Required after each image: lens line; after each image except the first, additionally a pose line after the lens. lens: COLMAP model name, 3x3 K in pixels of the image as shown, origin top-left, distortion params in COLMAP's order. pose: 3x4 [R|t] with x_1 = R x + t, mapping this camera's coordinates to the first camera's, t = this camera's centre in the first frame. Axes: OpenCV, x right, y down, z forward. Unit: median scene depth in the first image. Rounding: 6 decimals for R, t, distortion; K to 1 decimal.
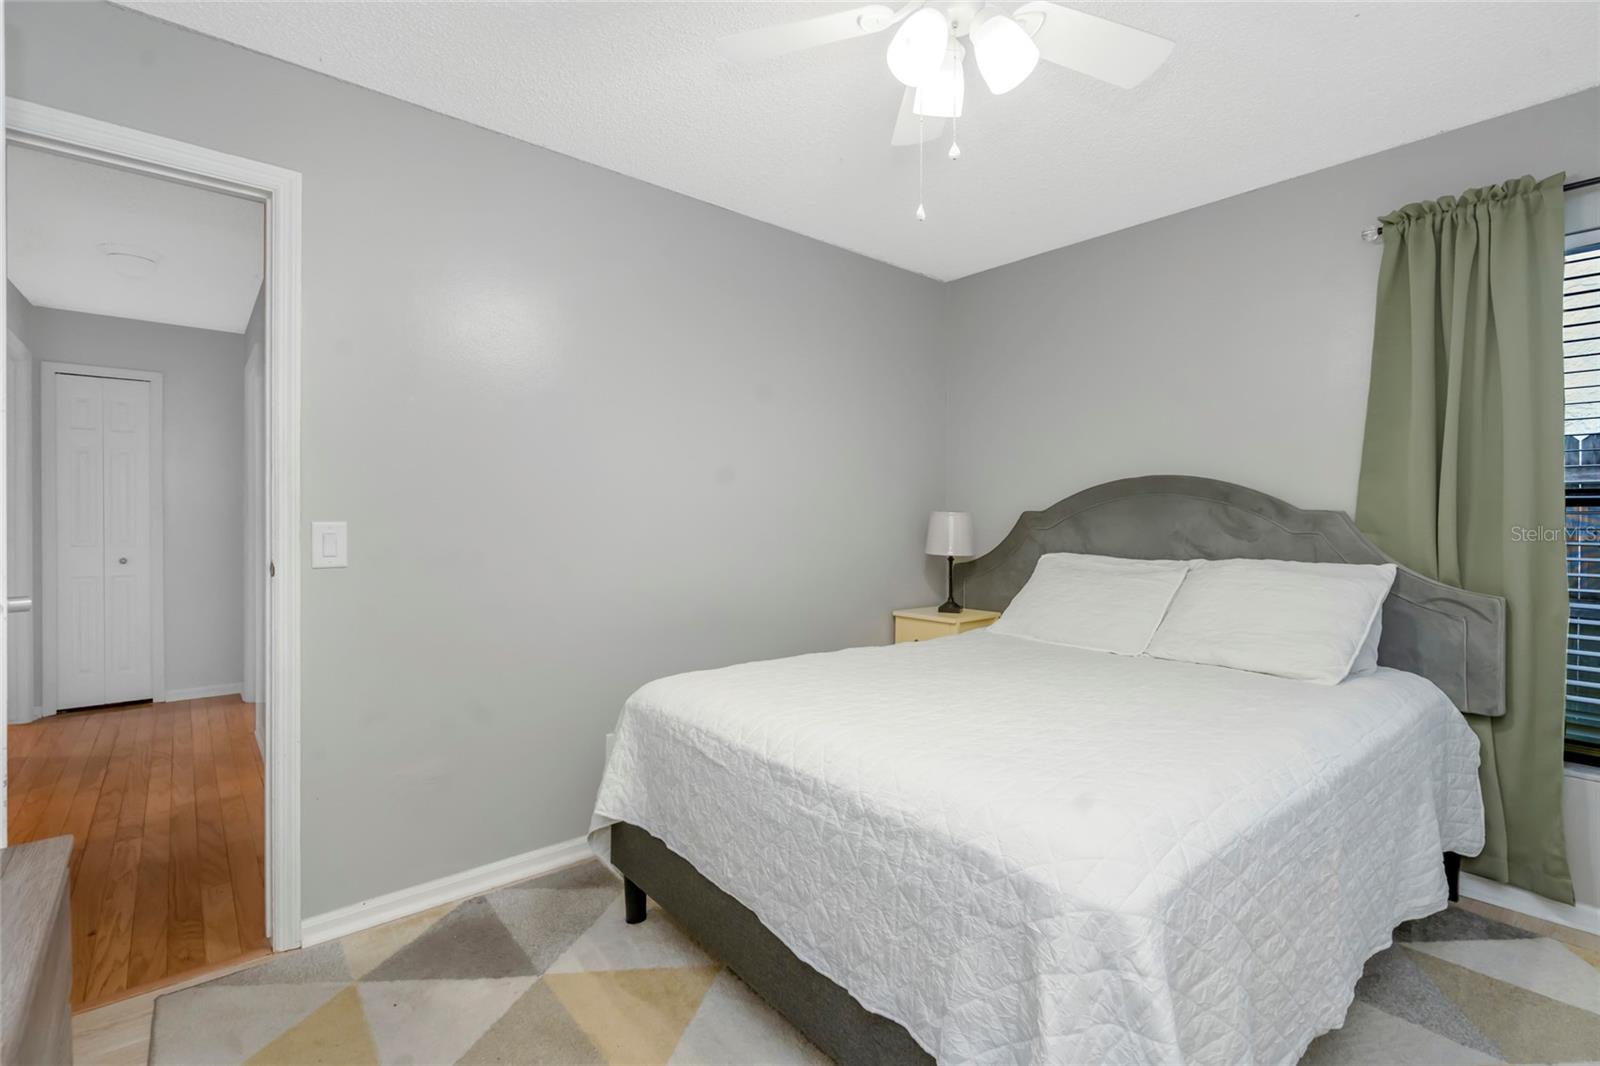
lens RADIAL K [[731.4, 0, 804.4], [0, 731.4, 527.5], [0, 0, 1]] dist [0.000184, -0.000395]
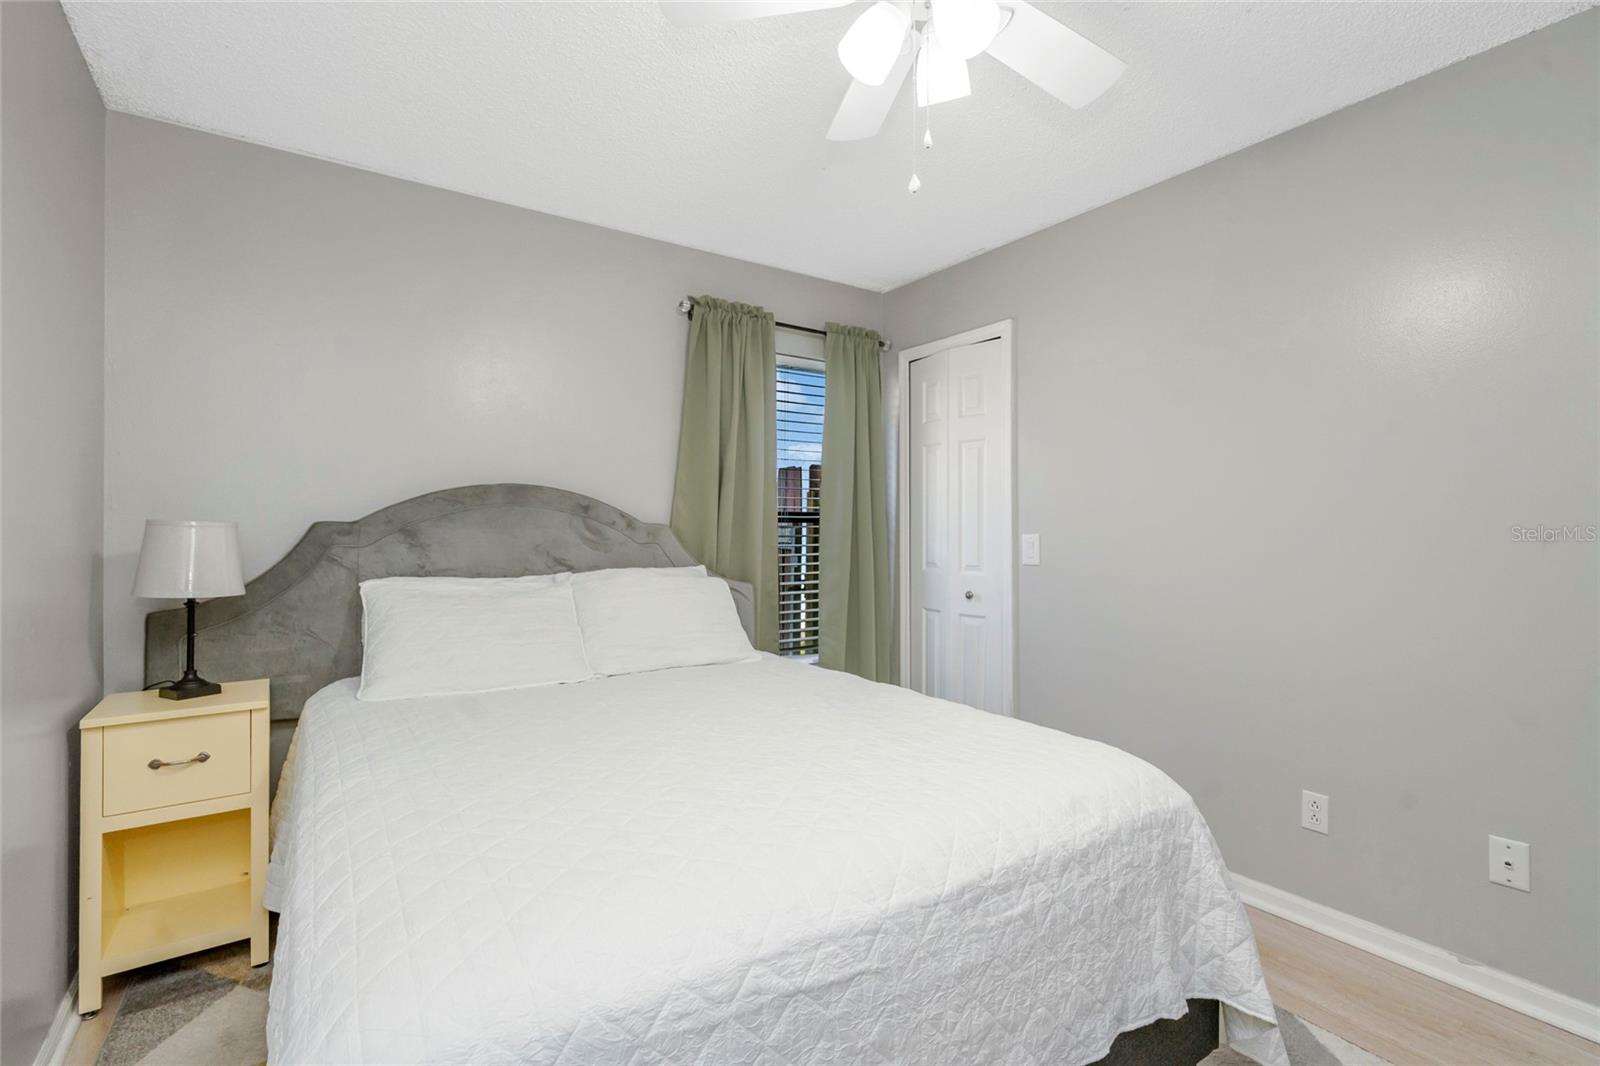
lens RADIAL K [[731.4, 0, 804.4], [0, 731.4, 527.5], [0, 0, 1]] dist [0.000184, -0.000395]
pose [[0.098872, -0.000249, 0.995100, -0.416107], [0.012272, 0.999924, -0.000969, -0.012162], [-0.995024, 0.012308, 0.098867, 0.598397]]
